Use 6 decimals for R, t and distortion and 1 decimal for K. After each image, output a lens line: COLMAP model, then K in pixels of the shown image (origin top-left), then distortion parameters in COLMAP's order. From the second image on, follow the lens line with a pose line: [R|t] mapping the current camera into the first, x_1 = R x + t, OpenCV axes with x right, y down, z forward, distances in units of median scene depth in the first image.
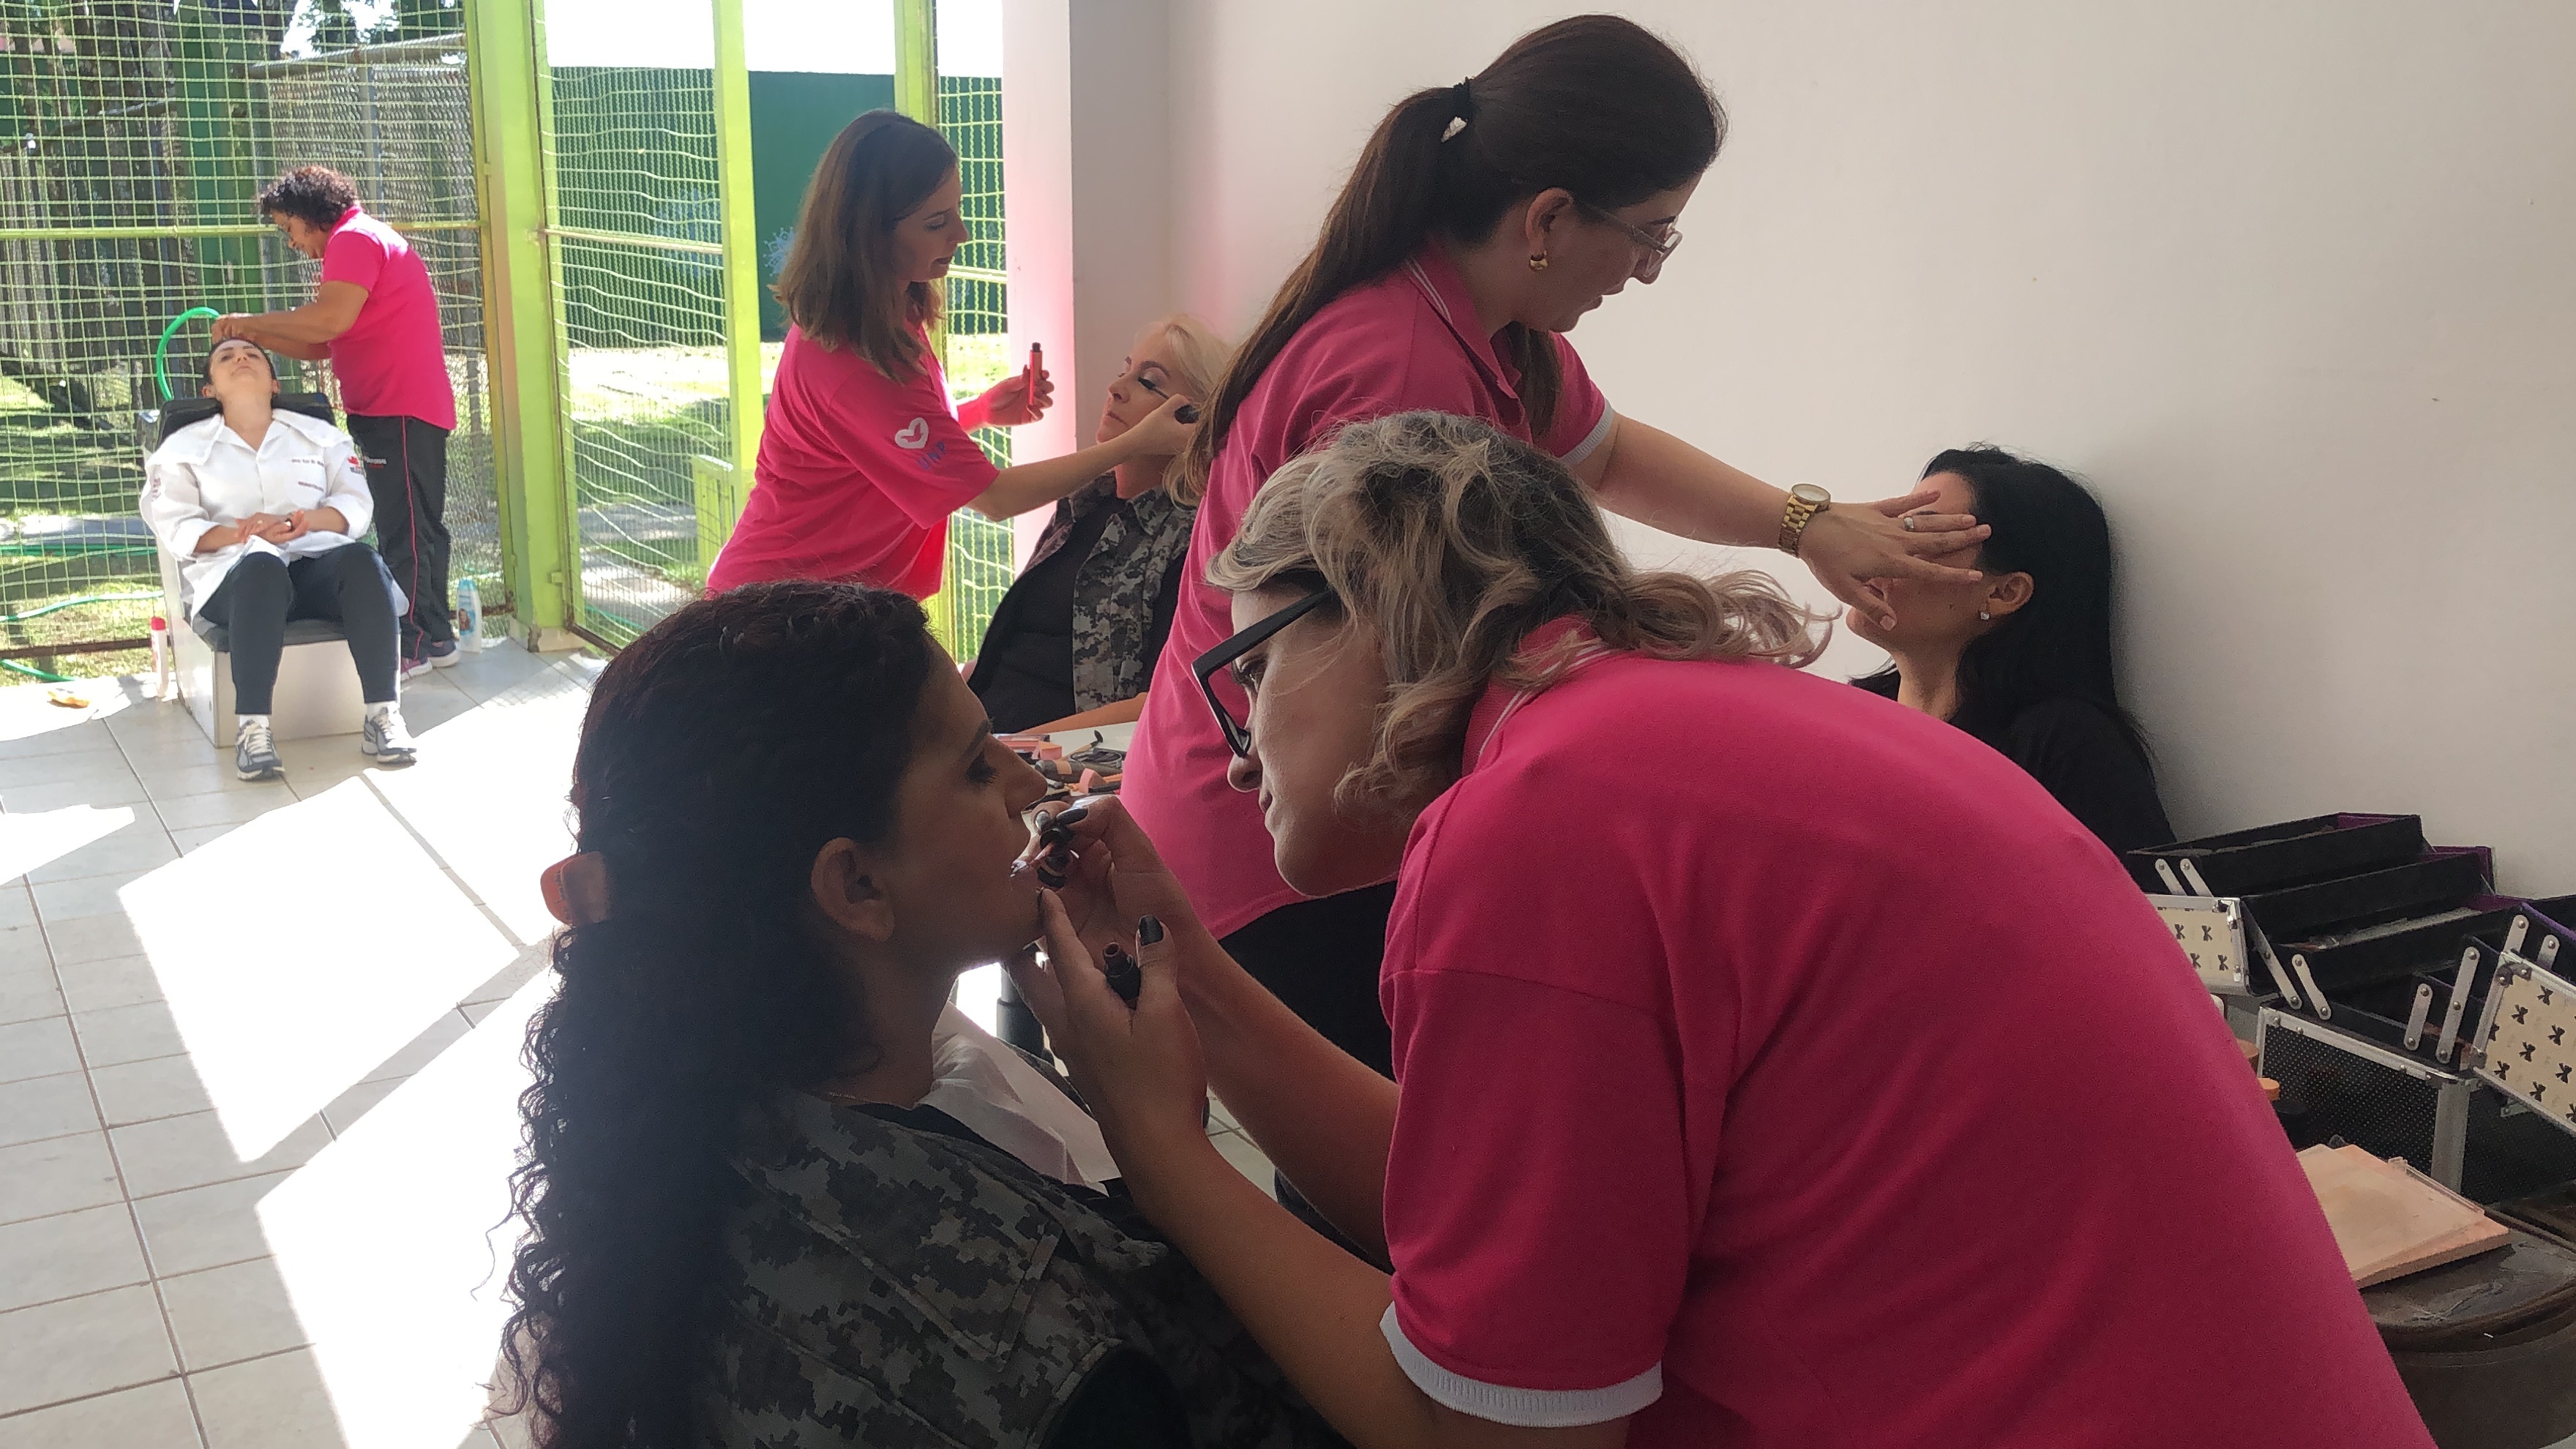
lens RADIAL K [[2564.1, 0, 1288.0], [0, 2564.1, 724.5], [0, 0, 1]] dist [-0.063046, 0.406832]
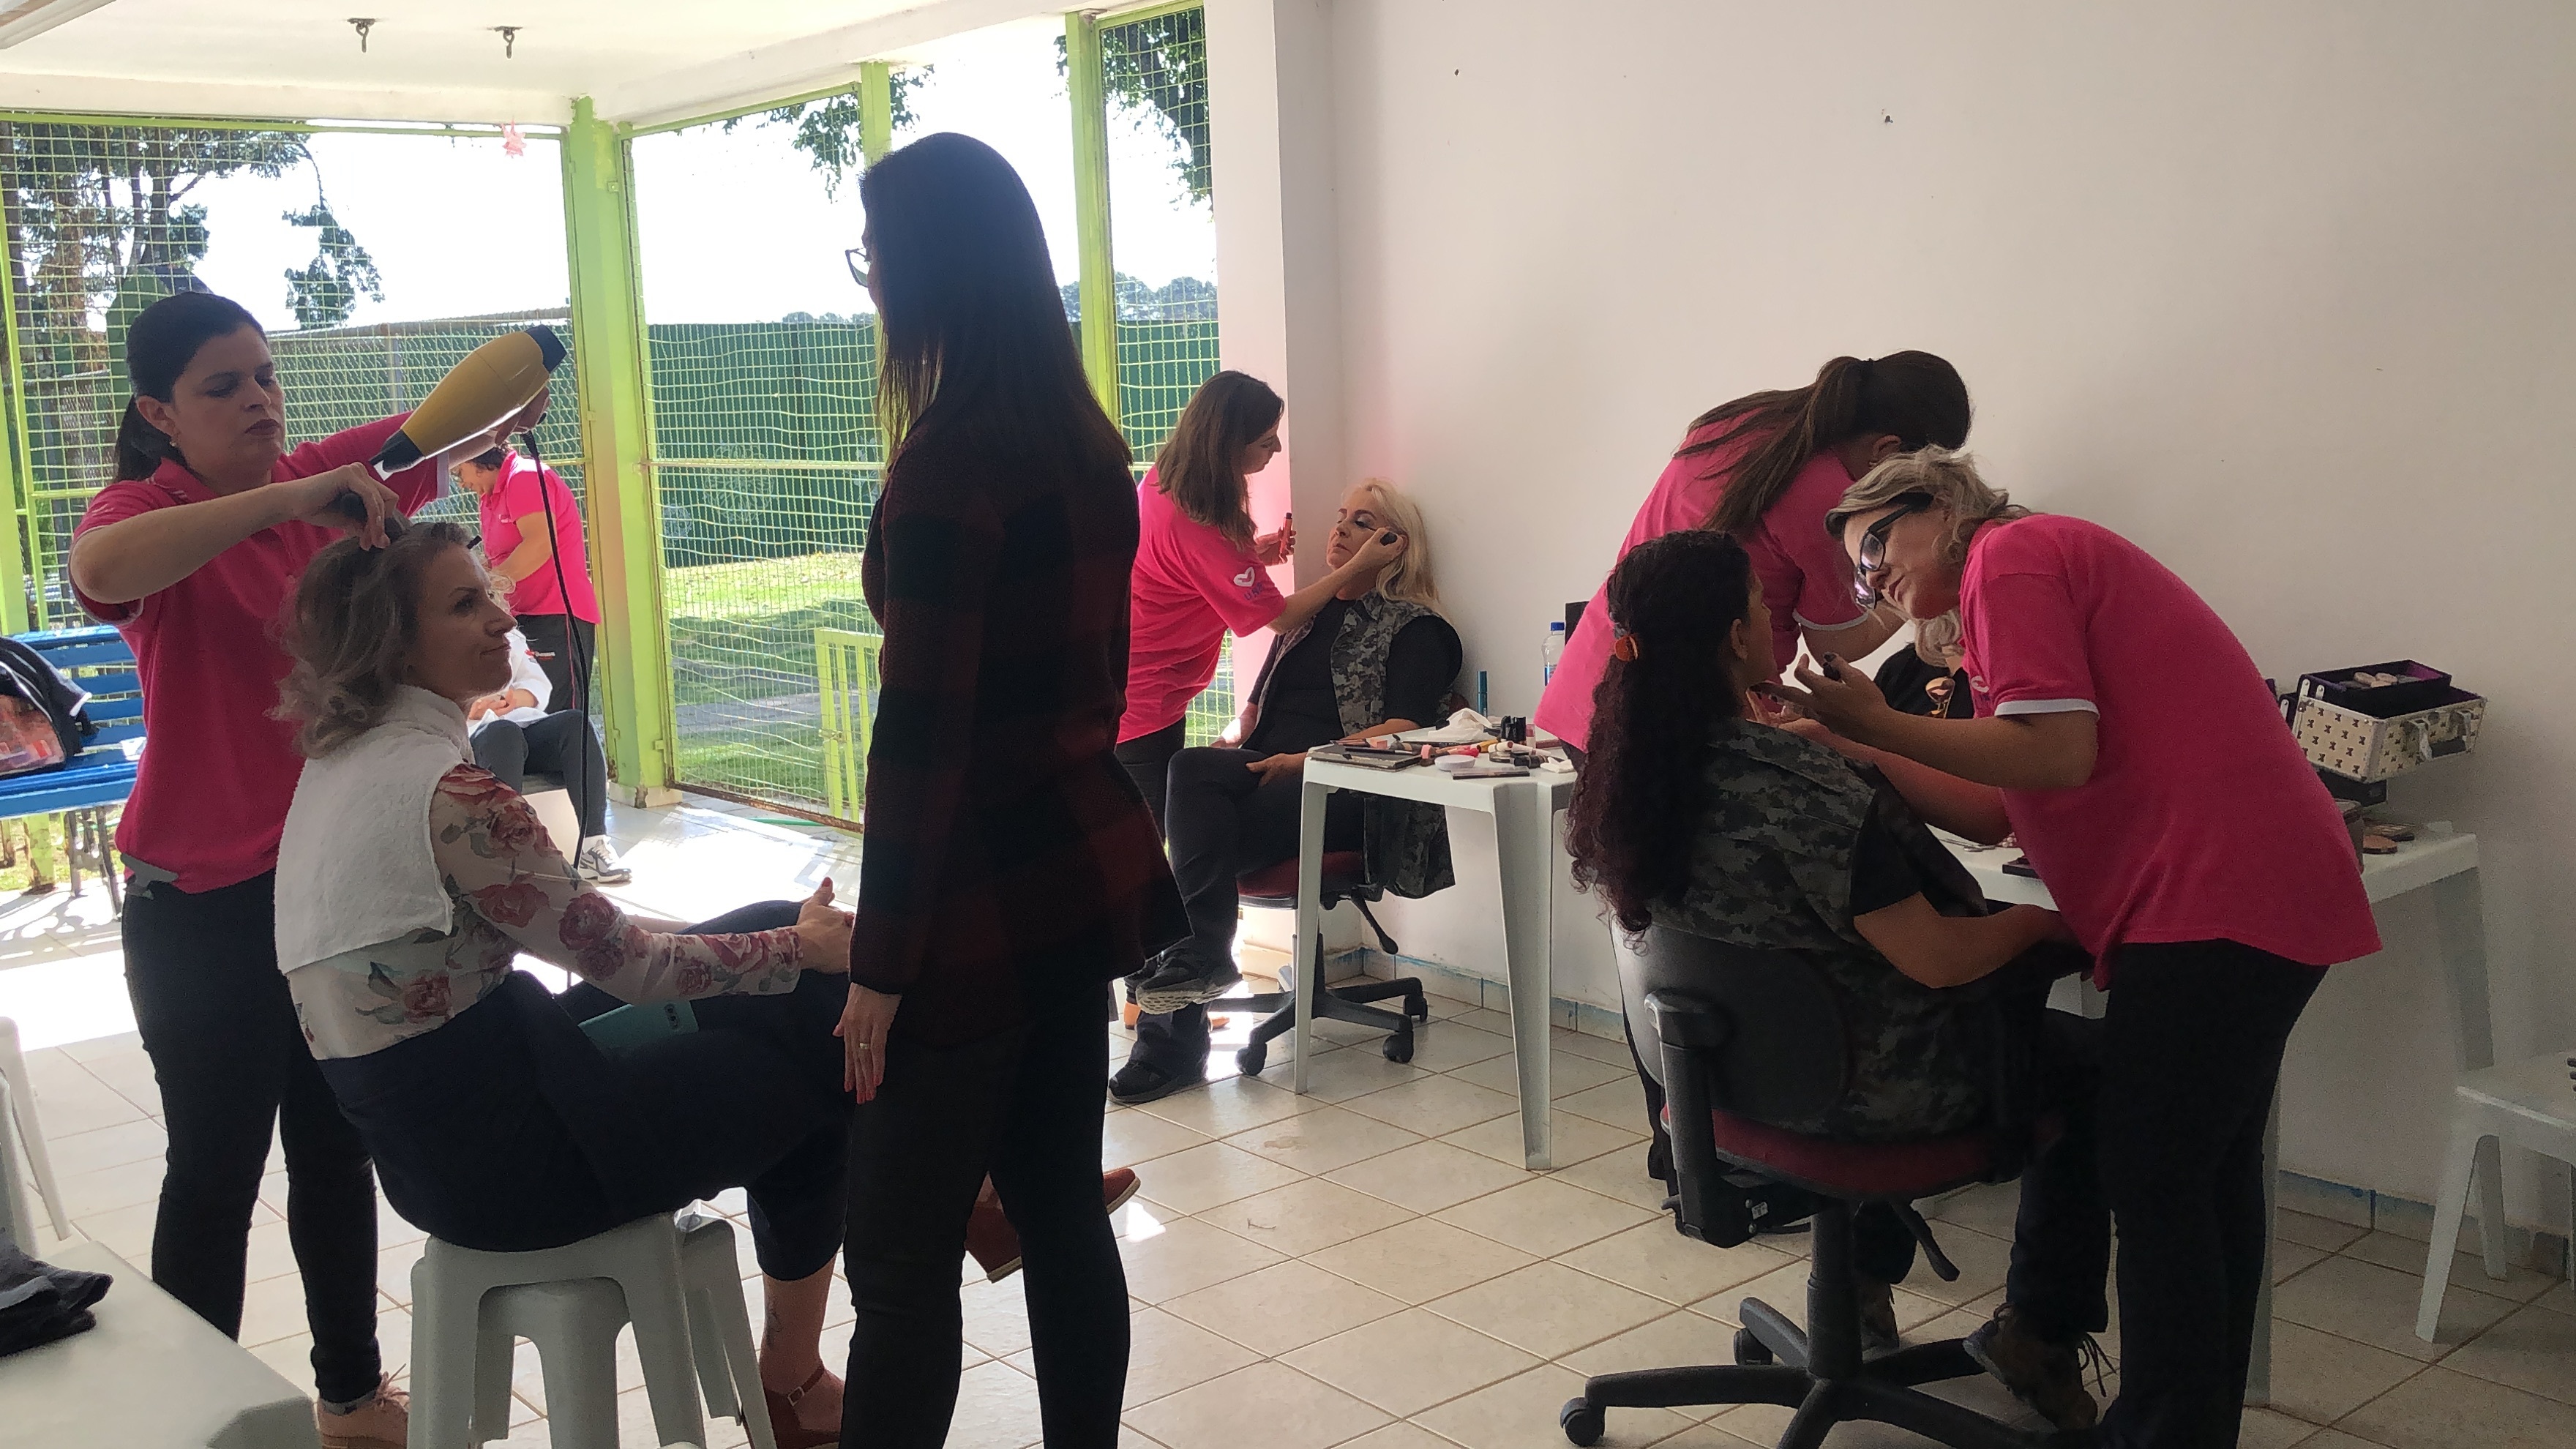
lens RADIAL K [[2462.9, 0, 1380.5], [0, 2462.9, 721.0], [0, 0, 1]] dist [0.129740, -0.009206]
pose [[0.982919, -0.061995, 0.173281, -0.304985], [0.076490, 0.993994, -0.078258, 0.099781], [-0.167389, 0.090176, 0.981758, -0.435558]]
